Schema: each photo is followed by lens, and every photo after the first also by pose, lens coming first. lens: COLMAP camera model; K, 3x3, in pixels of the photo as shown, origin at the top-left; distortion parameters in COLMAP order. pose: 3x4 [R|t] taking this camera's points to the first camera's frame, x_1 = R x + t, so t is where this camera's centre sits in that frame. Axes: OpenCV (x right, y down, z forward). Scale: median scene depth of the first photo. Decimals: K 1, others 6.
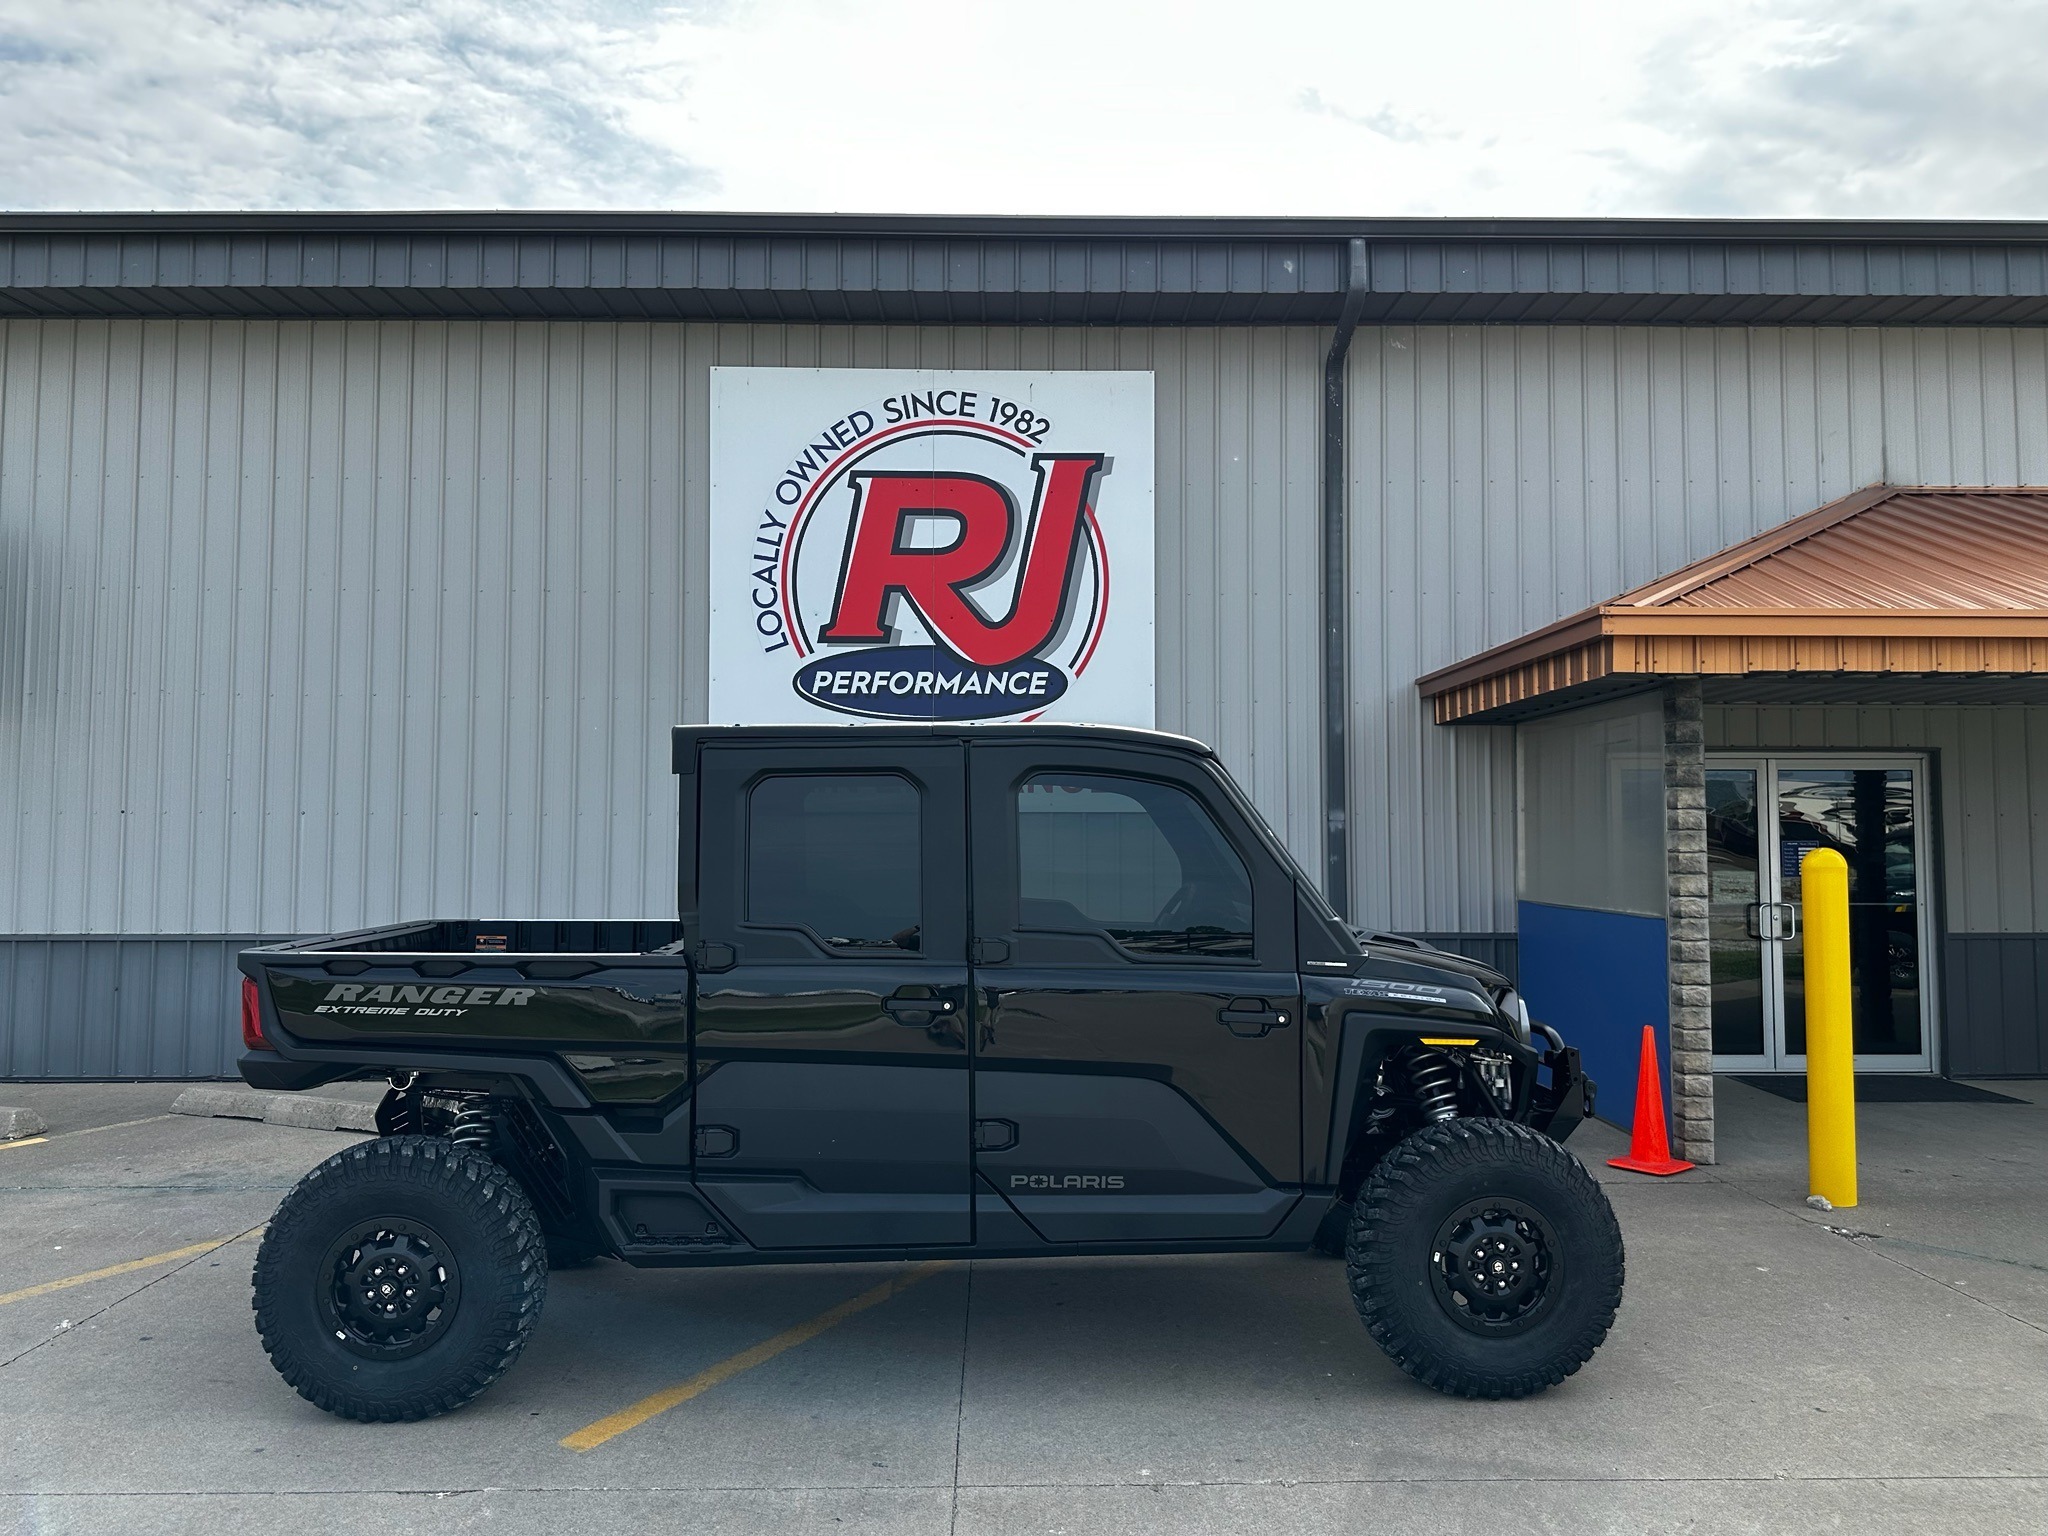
lens RADIAL K [[1448.1, 0, 1020.6], [0, 1448.1, 766.5], [0, 0, 1]] dist [0.065278, -0.087491]
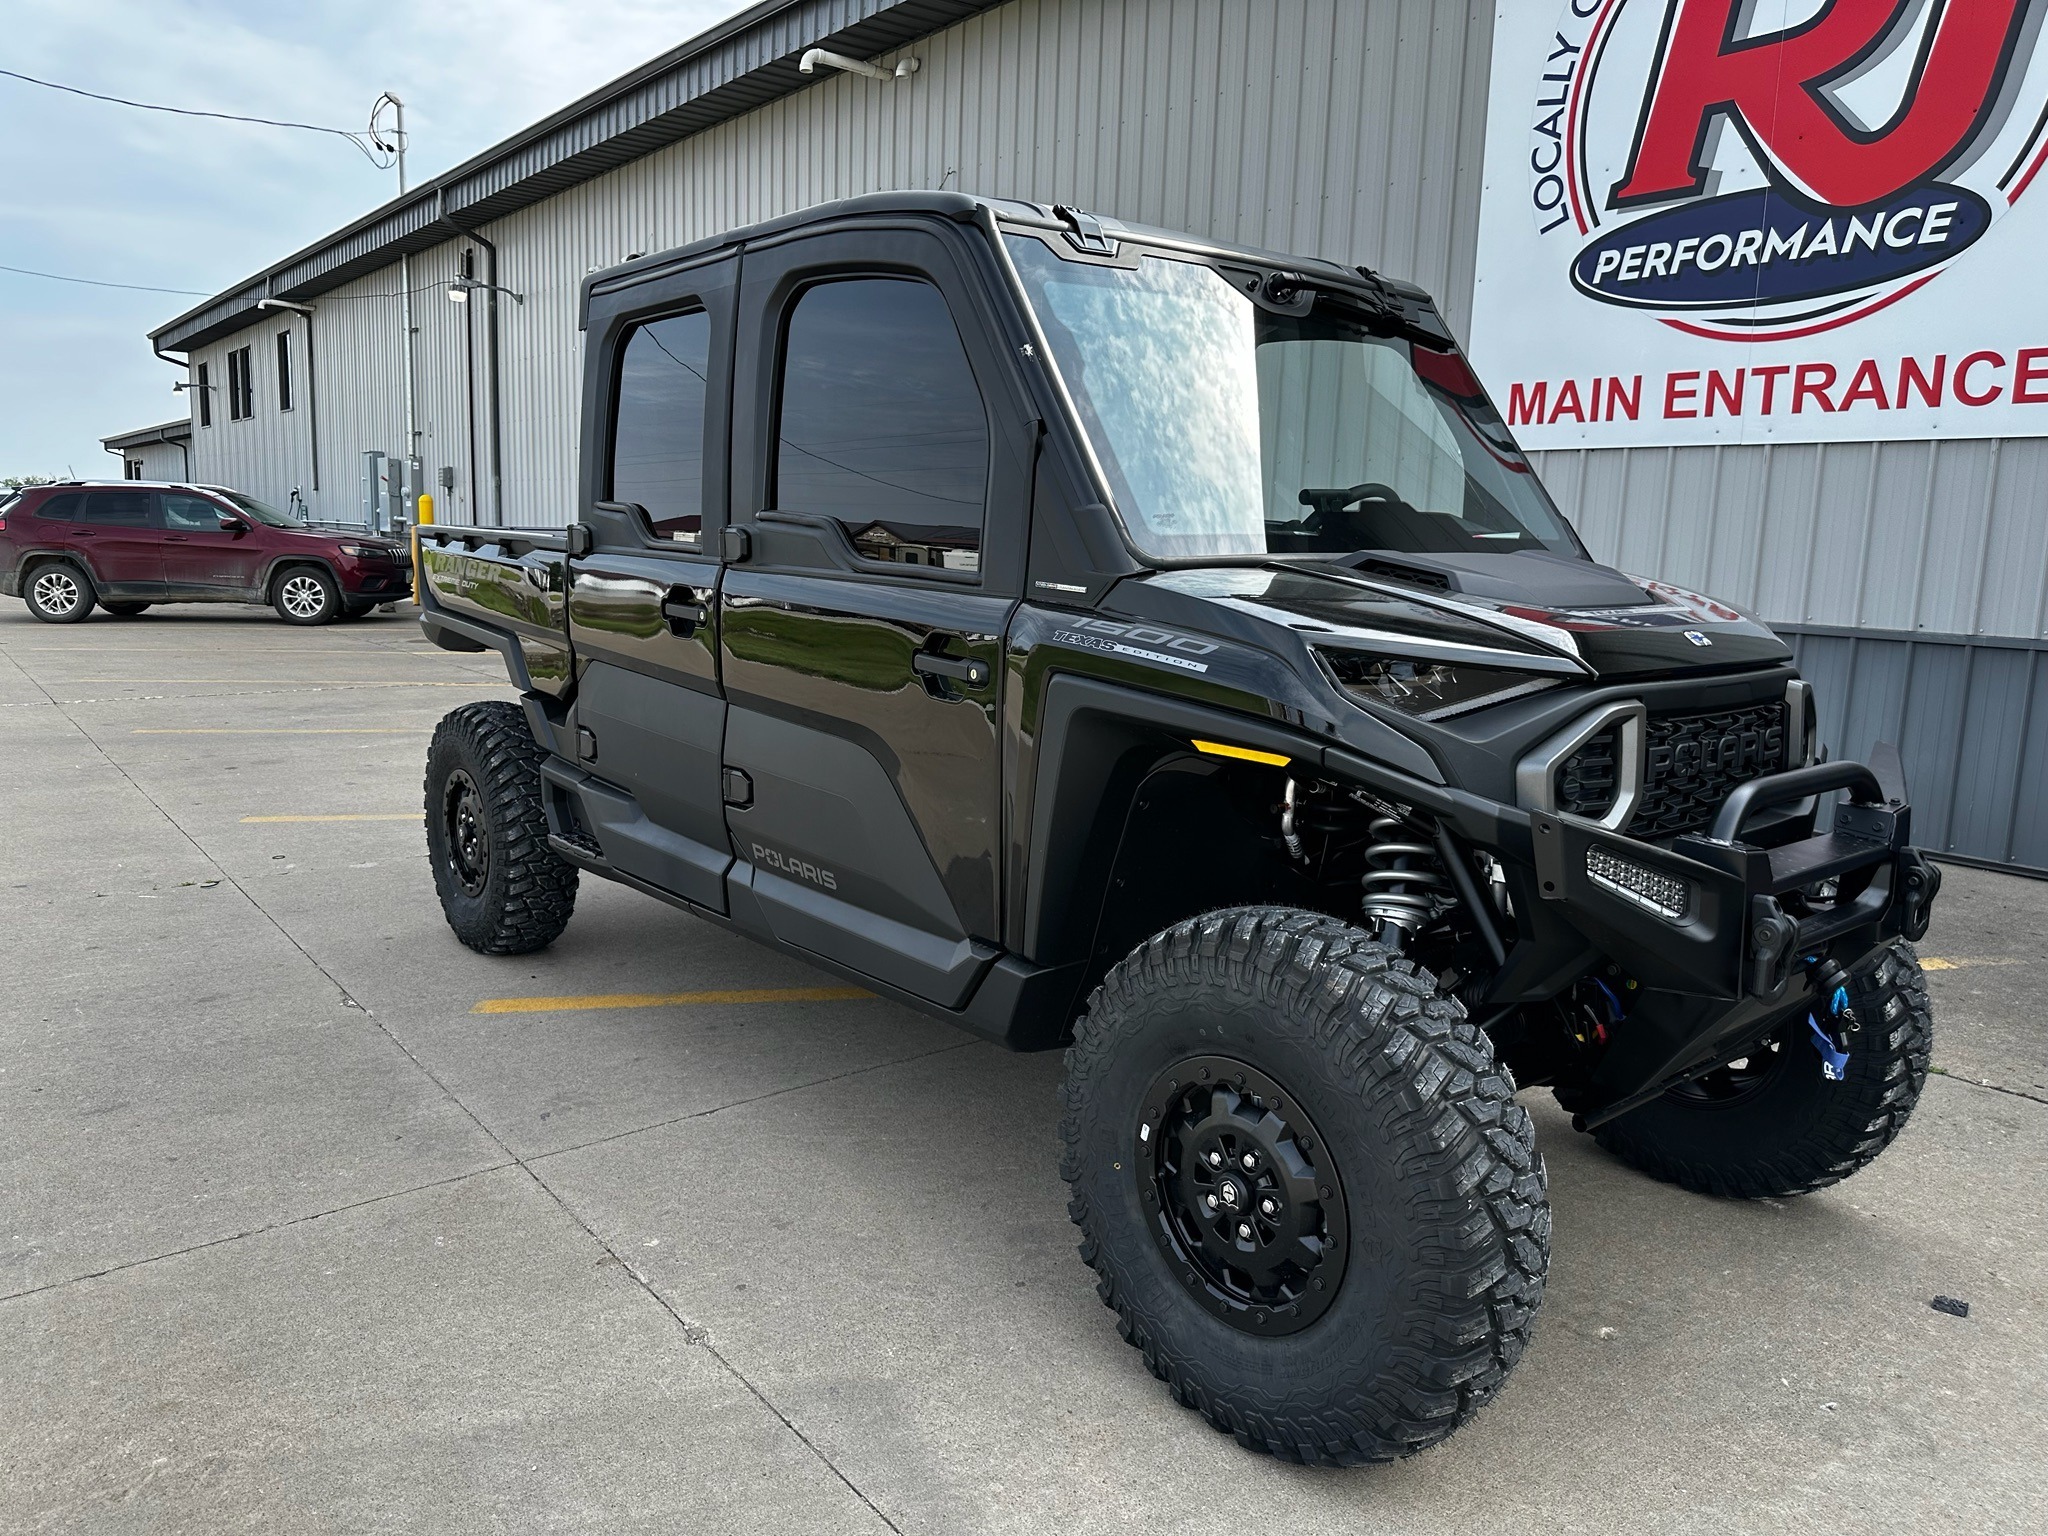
lens RADIAL K [[1448.1, 0, 1032.2], [0, 1448.1, 763.3], [0, 0, 1]] dist [0.065278, -0.087491]
pose [[0.602829, 0.138531, -0.785752, 0.657718], [0.014671, 0.982721, 0.184513, 0.102681], [0.797736, -0.122758, 0.590380, 0.667217]]
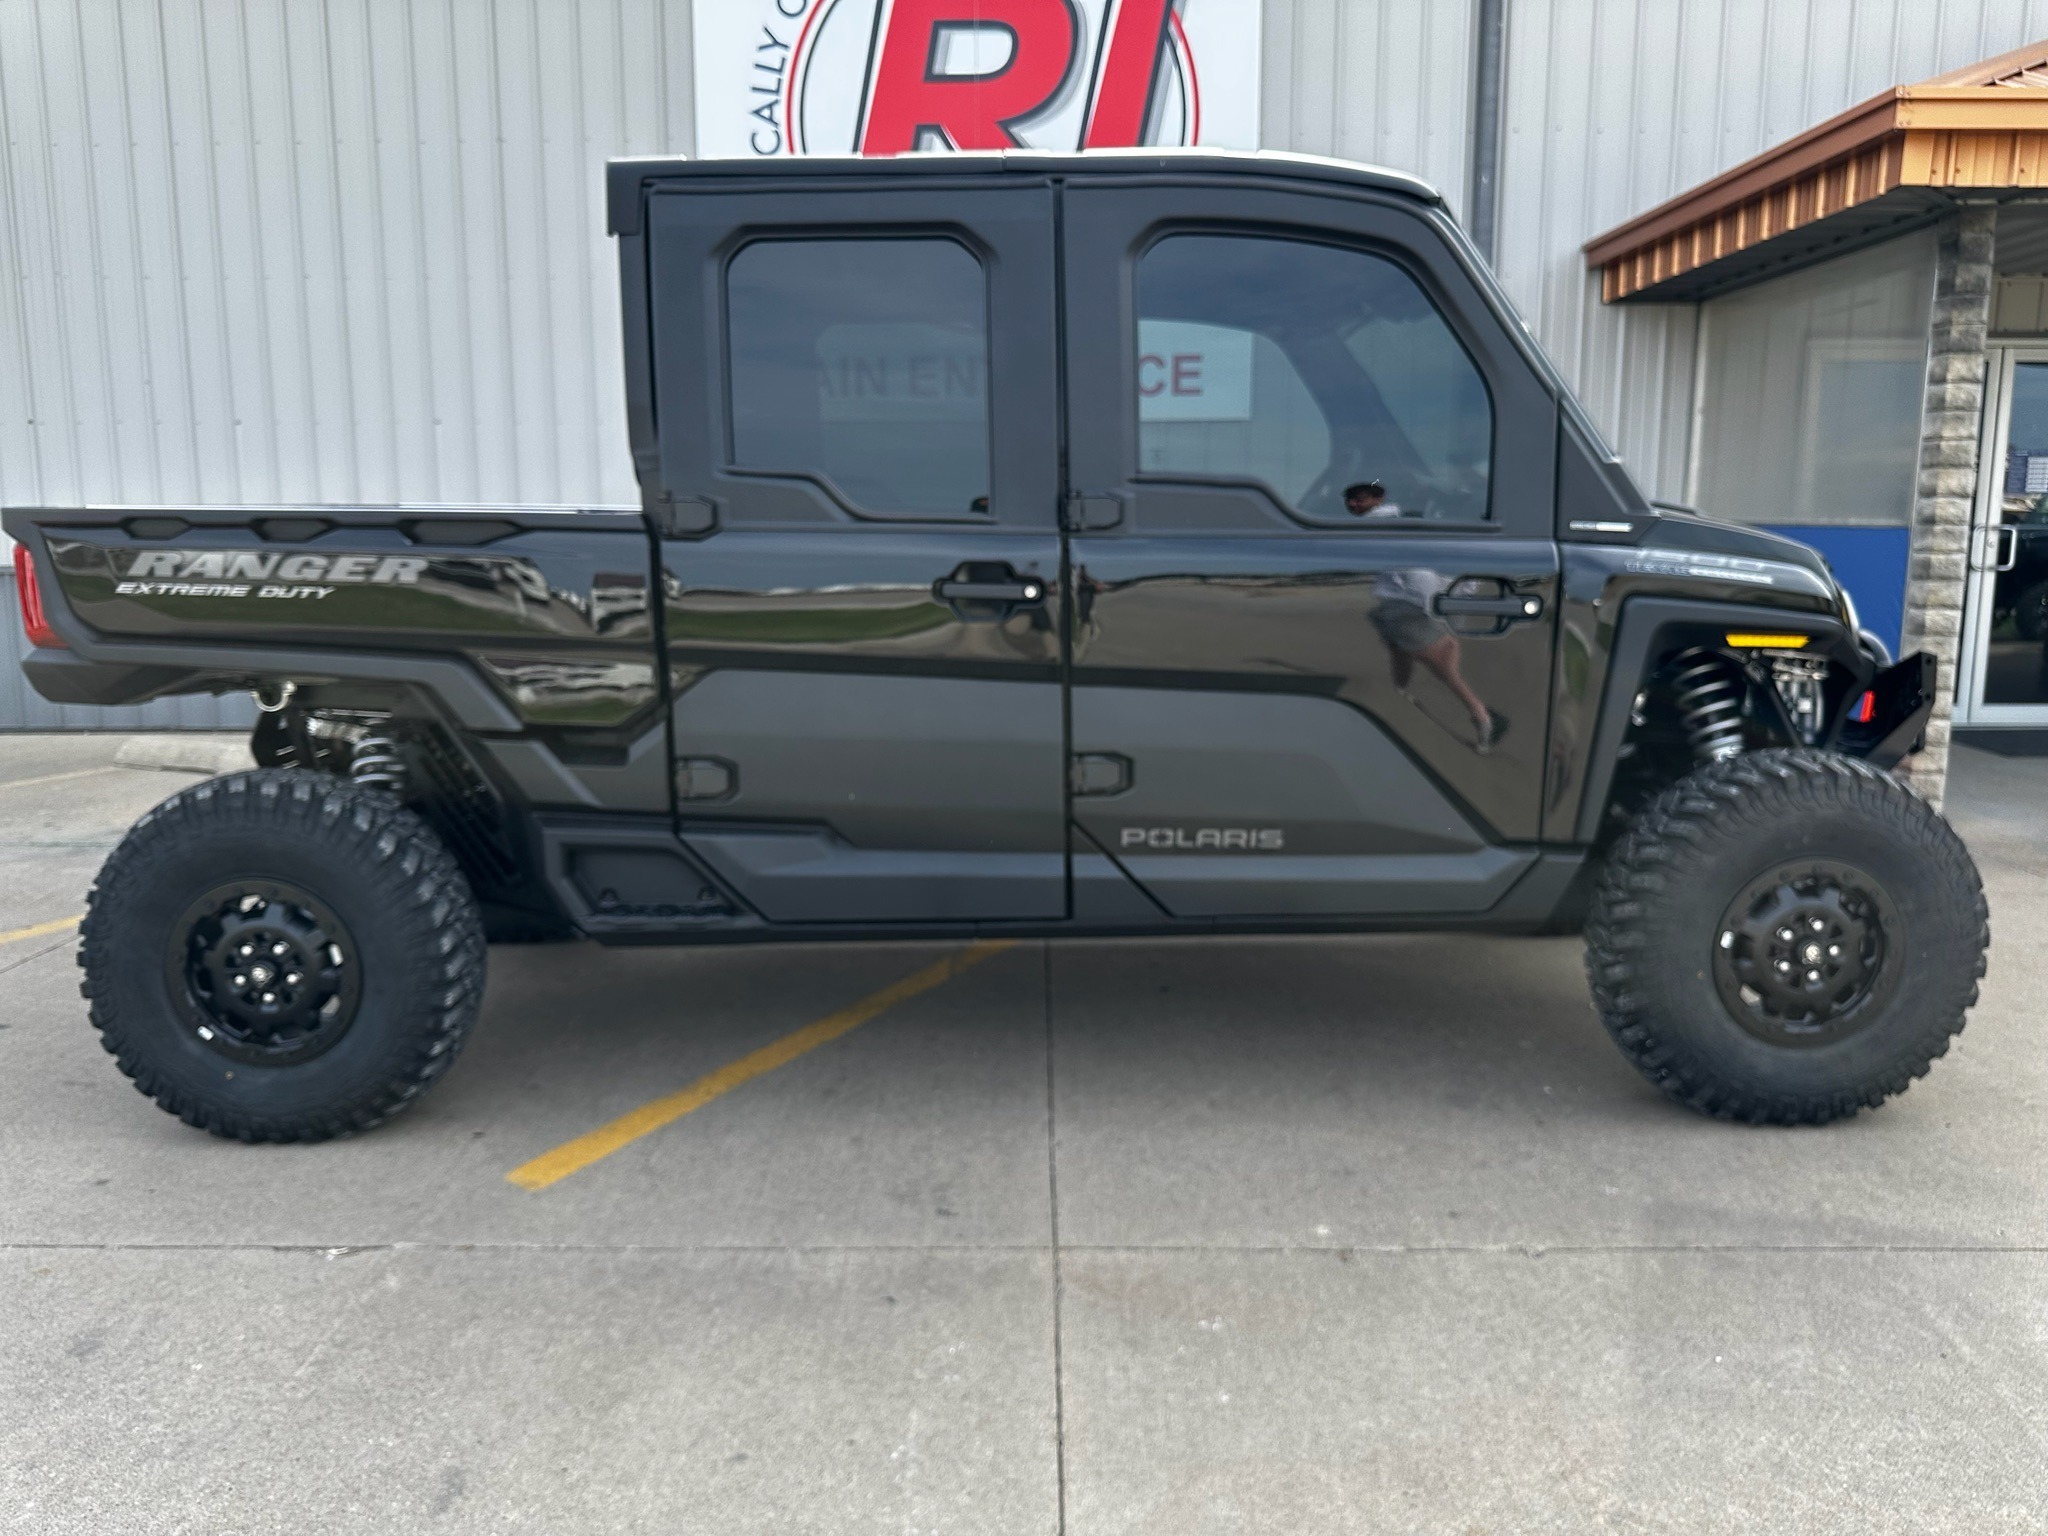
lens RADIAL K [[1448.1, 0, 998.5], [0, 1448.1, 768.1], [0, 0, 1]] dist [0.065278, -0.087491]
pose [[0.999328, 0.001896, -0.036615, -0.040425], [0.006131, 0.975959, 0.217869, 0.097844], [0.036147, -0.217947, 0.975291, 0.314976]]
